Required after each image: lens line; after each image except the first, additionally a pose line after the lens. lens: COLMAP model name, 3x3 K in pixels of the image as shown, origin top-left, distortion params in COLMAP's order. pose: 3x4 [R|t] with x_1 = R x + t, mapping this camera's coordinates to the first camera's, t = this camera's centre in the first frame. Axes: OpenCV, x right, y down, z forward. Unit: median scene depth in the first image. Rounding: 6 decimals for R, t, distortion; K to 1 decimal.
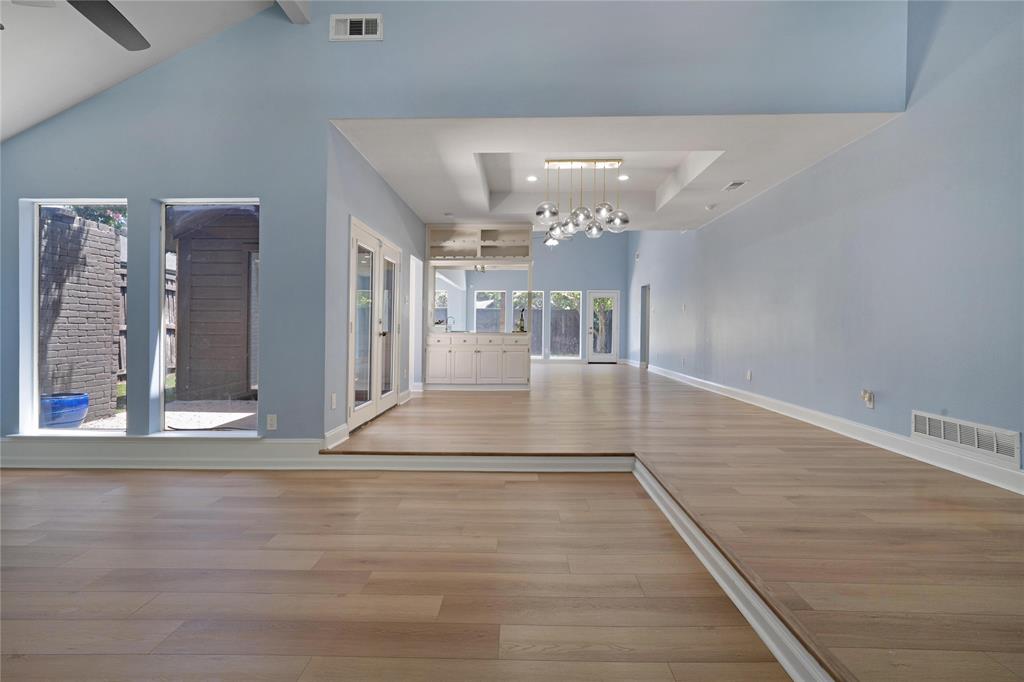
lens RADIAL K [[480.5, 0, 512.5], [0, 480.5, 325.7], [0, 0, 1]] dist [-0.013063, 0.000056]
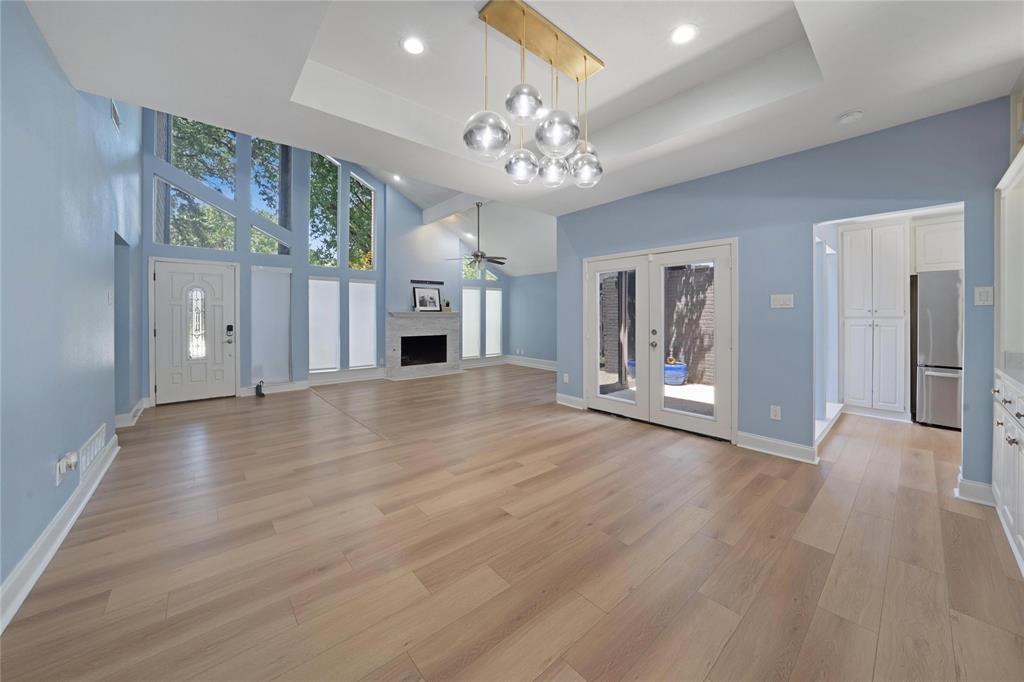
lens RADIAL K [[364.5, 0, 513.8], [0, 364.5, 316.0], [0, 0, 1]] dist [-0.033876, 0.006757]
pose [[-0.739151, 0.000740, -0.673540, 0.443209], [0.003550, 0.999990, -0.002797, -0.040247], [0.673531, -0.004459, -0.739146, 1.307134]]
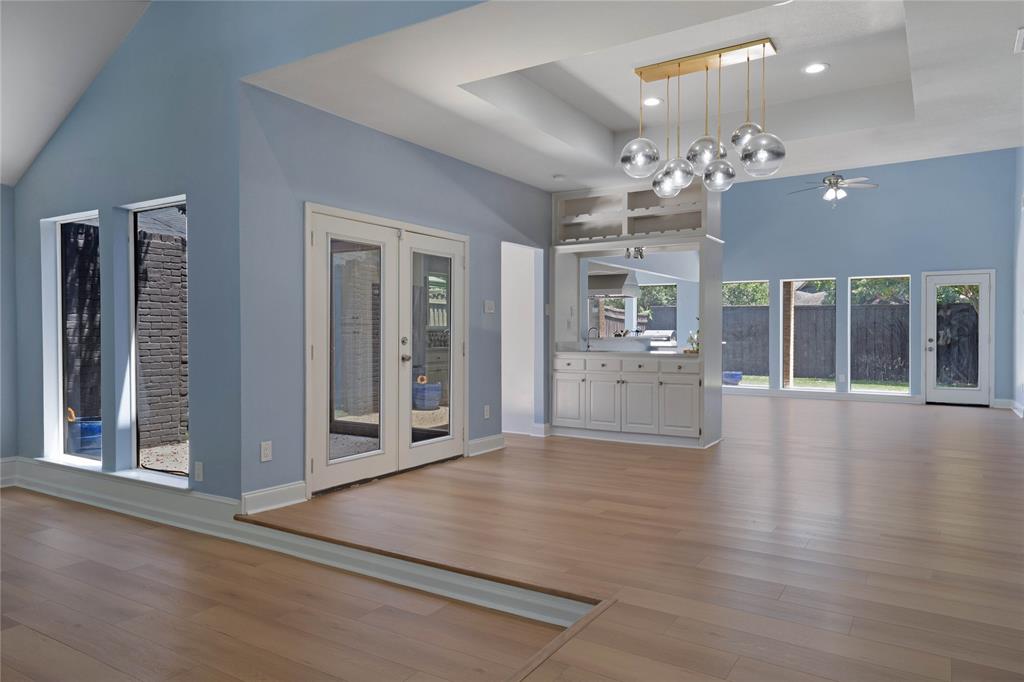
lens RADIAL K [[670.6, 0, 515.1], [0, 670.6, 335.4], [0, 0, 1]] dist [0.023955, 0.000141]
pose [[0.858195, -0.000218, -0.513323, 0.369880], [0.005157, 0.999953, 0.008199, -0.023488], [0.513298, -0.009683, 0.858156, 0.206402]]
